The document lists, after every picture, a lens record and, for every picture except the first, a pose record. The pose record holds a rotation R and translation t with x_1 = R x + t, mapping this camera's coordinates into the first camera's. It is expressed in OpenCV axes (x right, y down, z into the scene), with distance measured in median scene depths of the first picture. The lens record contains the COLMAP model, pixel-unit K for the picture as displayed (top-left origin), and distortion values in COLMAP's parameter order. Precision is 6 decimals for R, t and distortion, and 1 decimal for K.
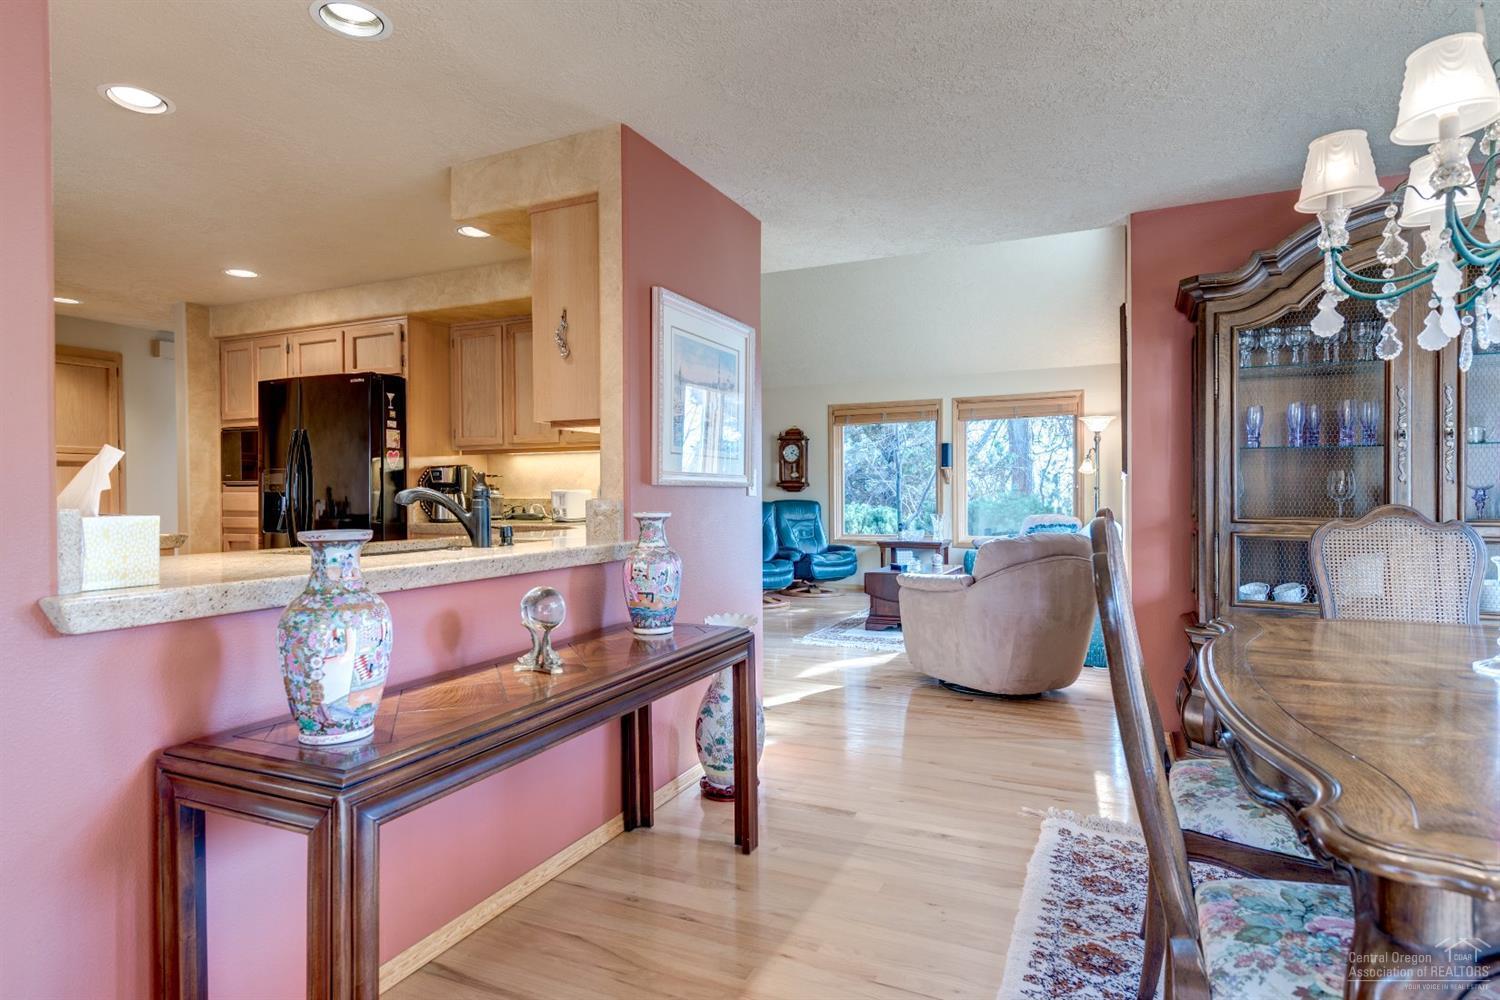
lens RADIAL K [[810.7, 0, 750.0], [0, 810.7, 500.0], [0, 0, 1]] dist [0.003933, 0.000260]
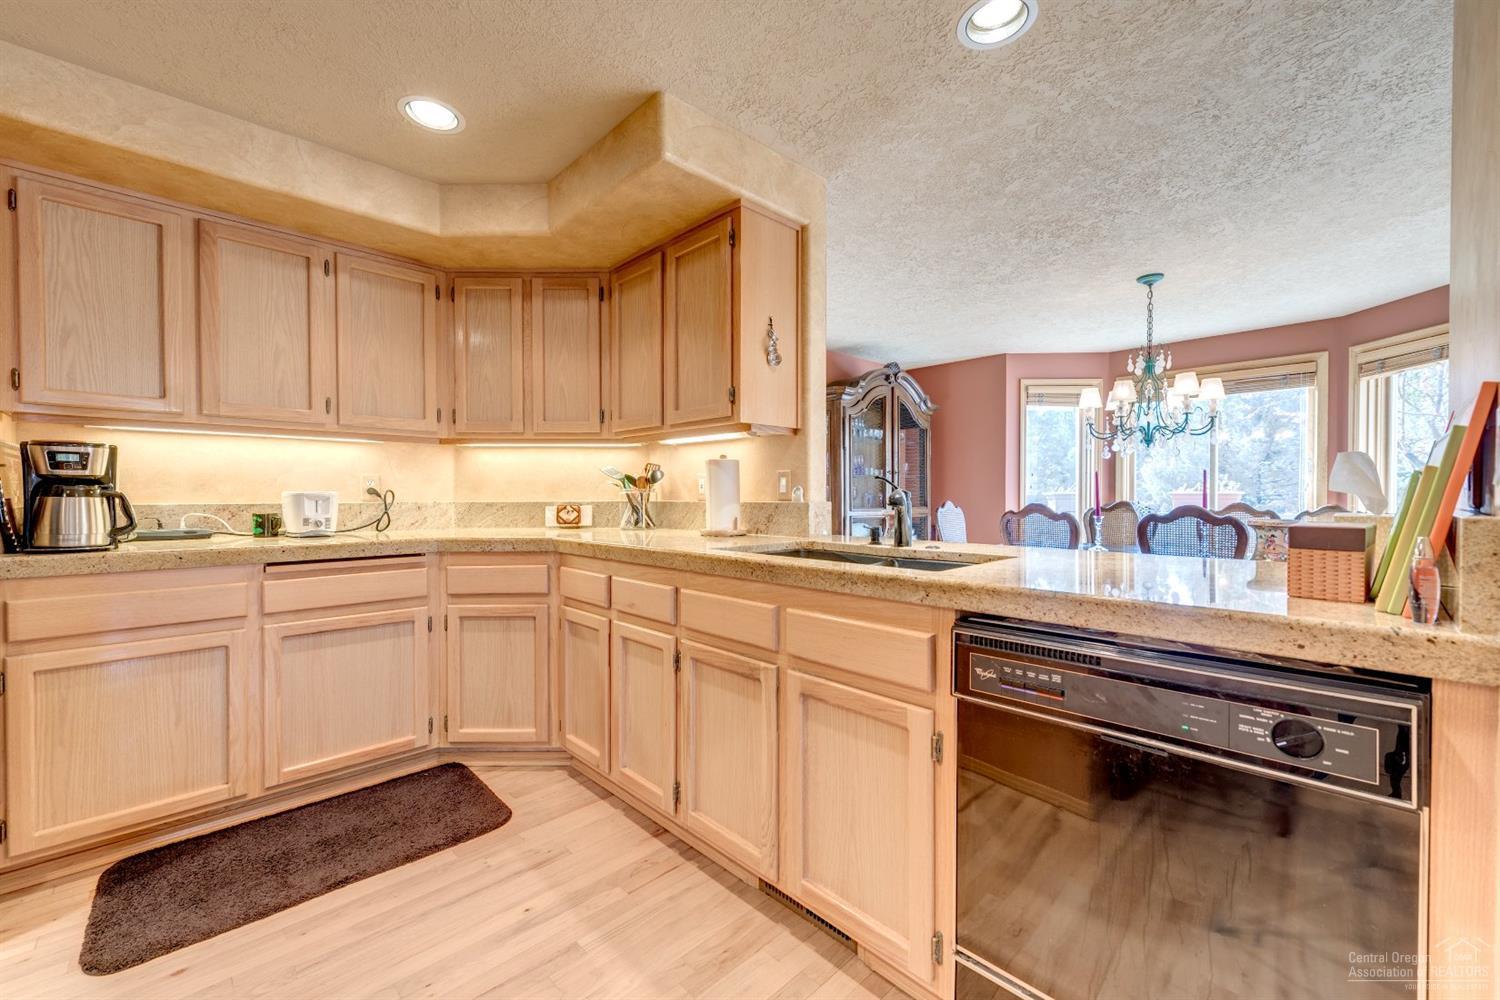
lens RADIAL K [[593.9, 0, 750.0], [0, 593.9, 500.0], [0, 0, 1]] dist [0.015546, -0.004994]
pose [[0.358884, -0.005074, 0.933368, -0.889841], [0.008726, 0.999960, 0.002081, -0.004923], [-0.933341, 0.007398, 0.358914, 0.707422]]
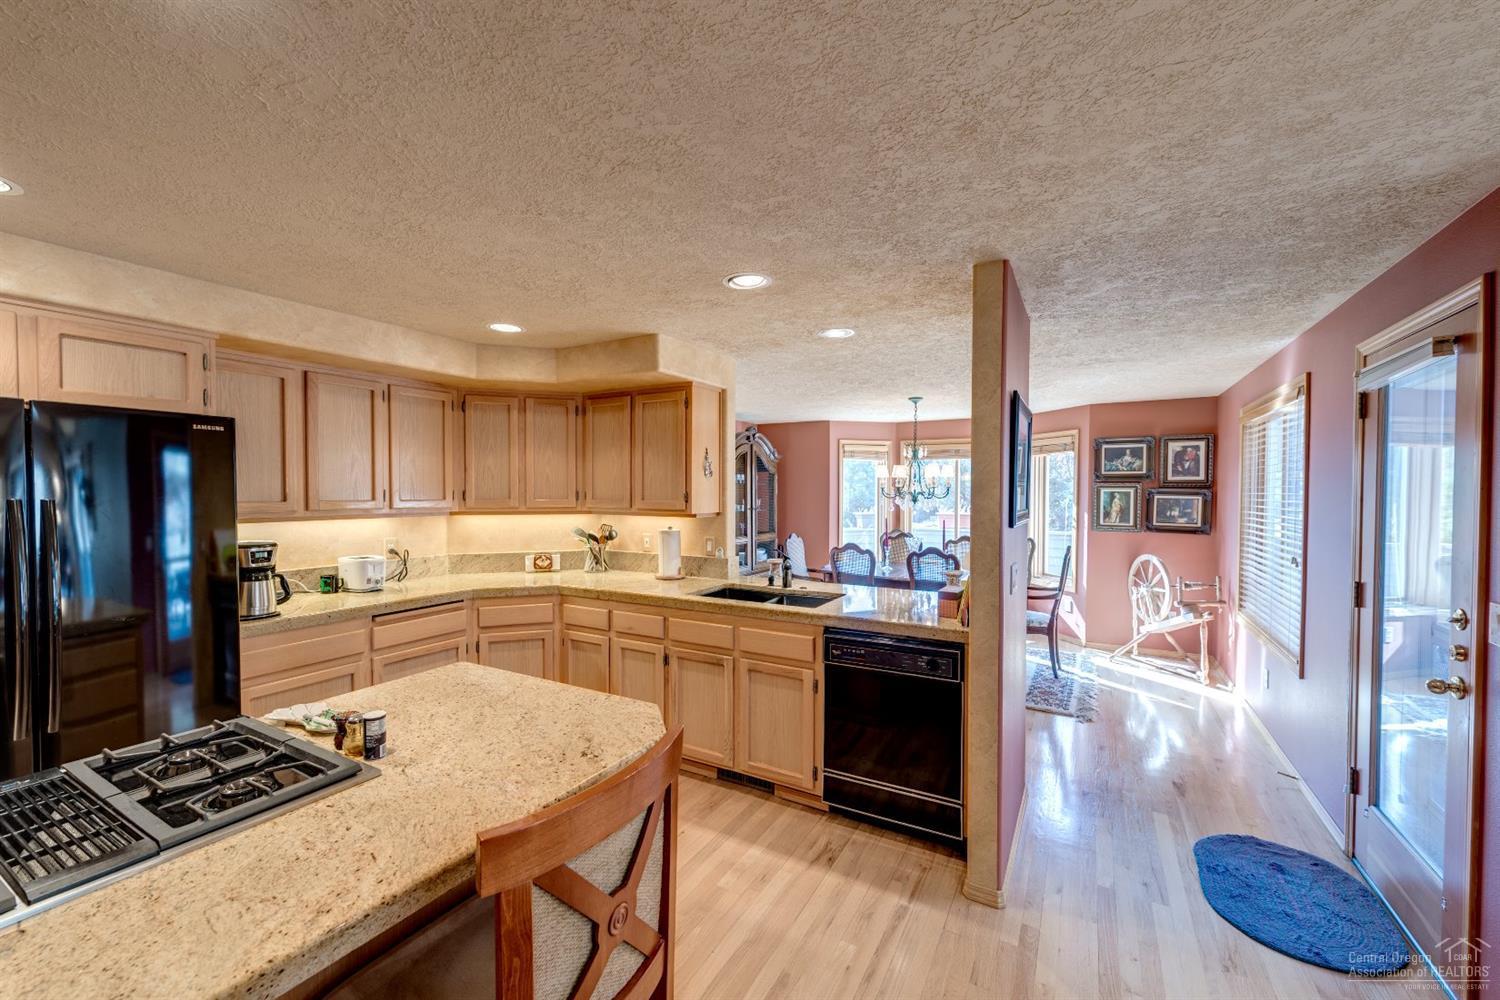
lens RADIAL K [[593.9, 0, 750.0], [0, 593.9, 500.0], [0, 0, 1]] dist [0.015546, -0.004994]
pose [[0.080025, -0.012859, 0.996710, -1.378768], [0.007803, 0.999894, 0.012274, -0.132602], [-0.996762, 0.006795, 0.080117, 0.759317]]
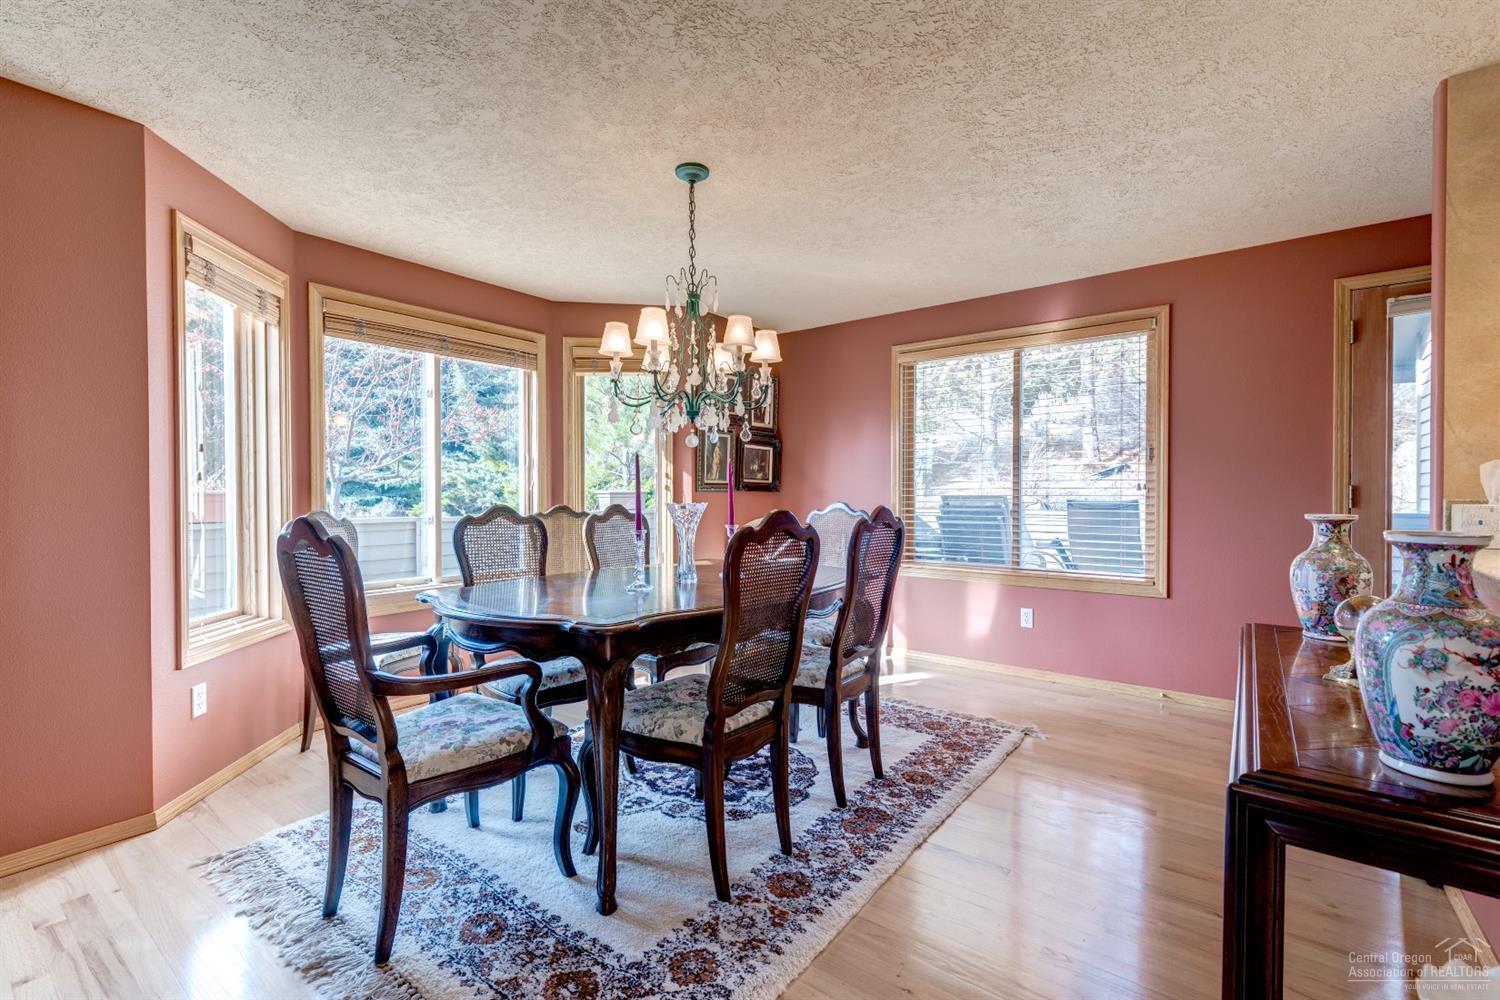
lens RADIAL K [[653.8, 0, 750.0], [0, 653.8, 500.0], [0, 0, 1]] dist [0.000014, -0.000104]
pose [[-0.976846, 0.003926, 0.213909, 0.169285], [0.008633, 0.999741, 0.021075, -0.014911], [-0.213771, 0.022434, -0.976626, 1.198263]]
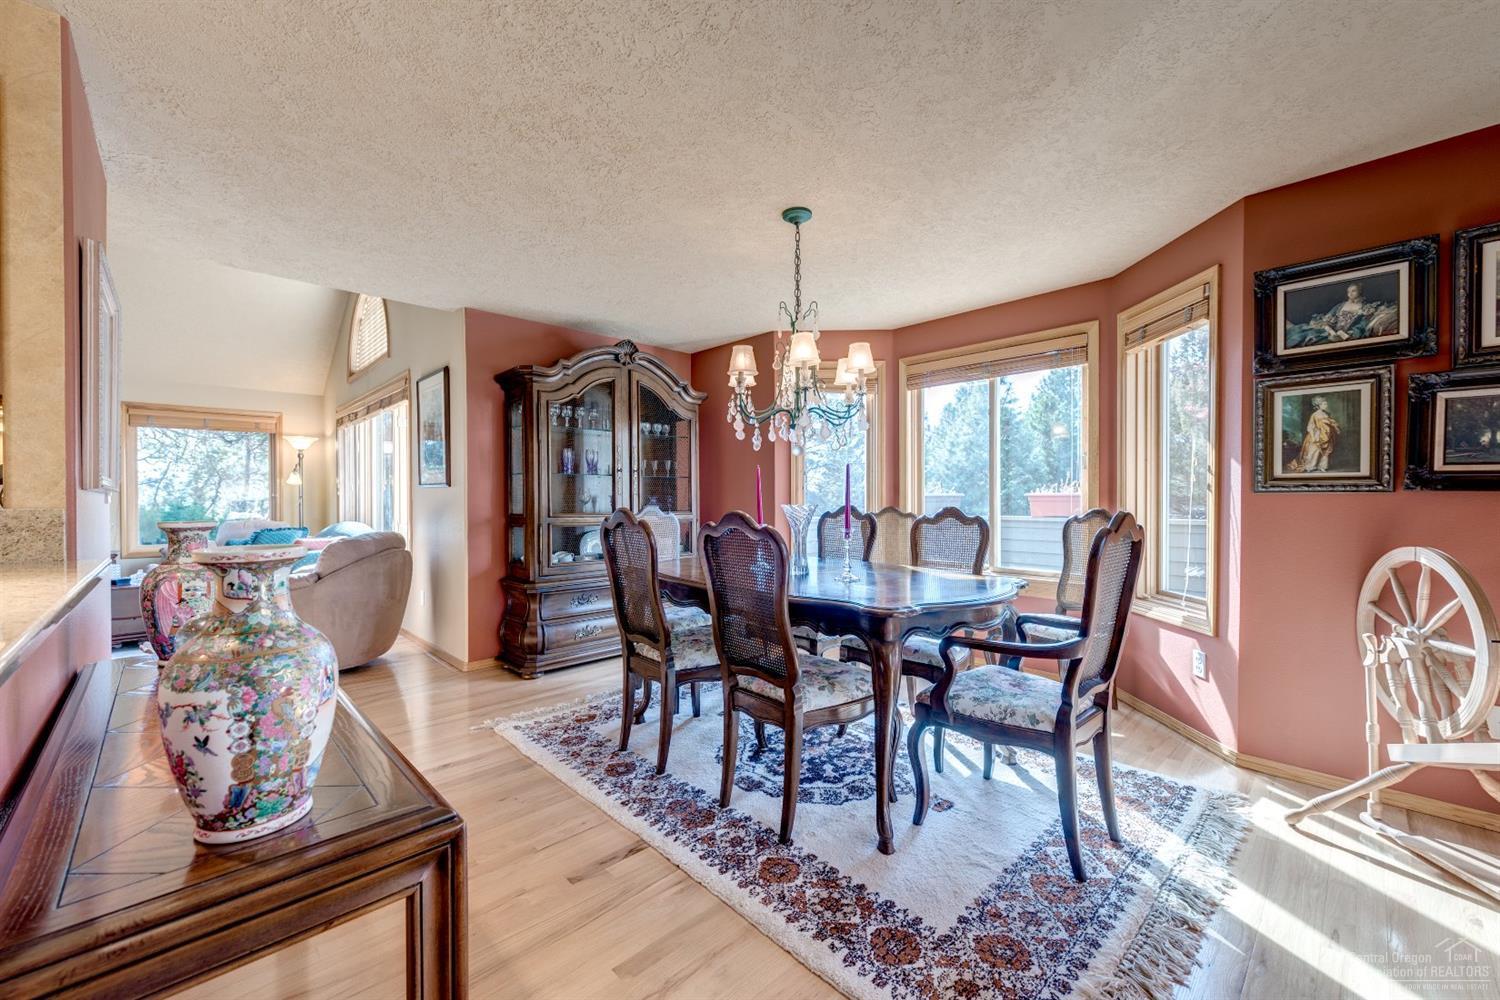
lens RADIAL K [[593.9, 0, 750.0], [0, 593.9, 500.0], [0, 0, 1]] dist [0.015546, -0.004994]
pose [[0.358860, -0.001066, 0.933391, -0.403847], [0.011354, 0.999930, -0.003224, 0.000638], [-0.933323, 0.011755, 0.358847, 0.173625]]
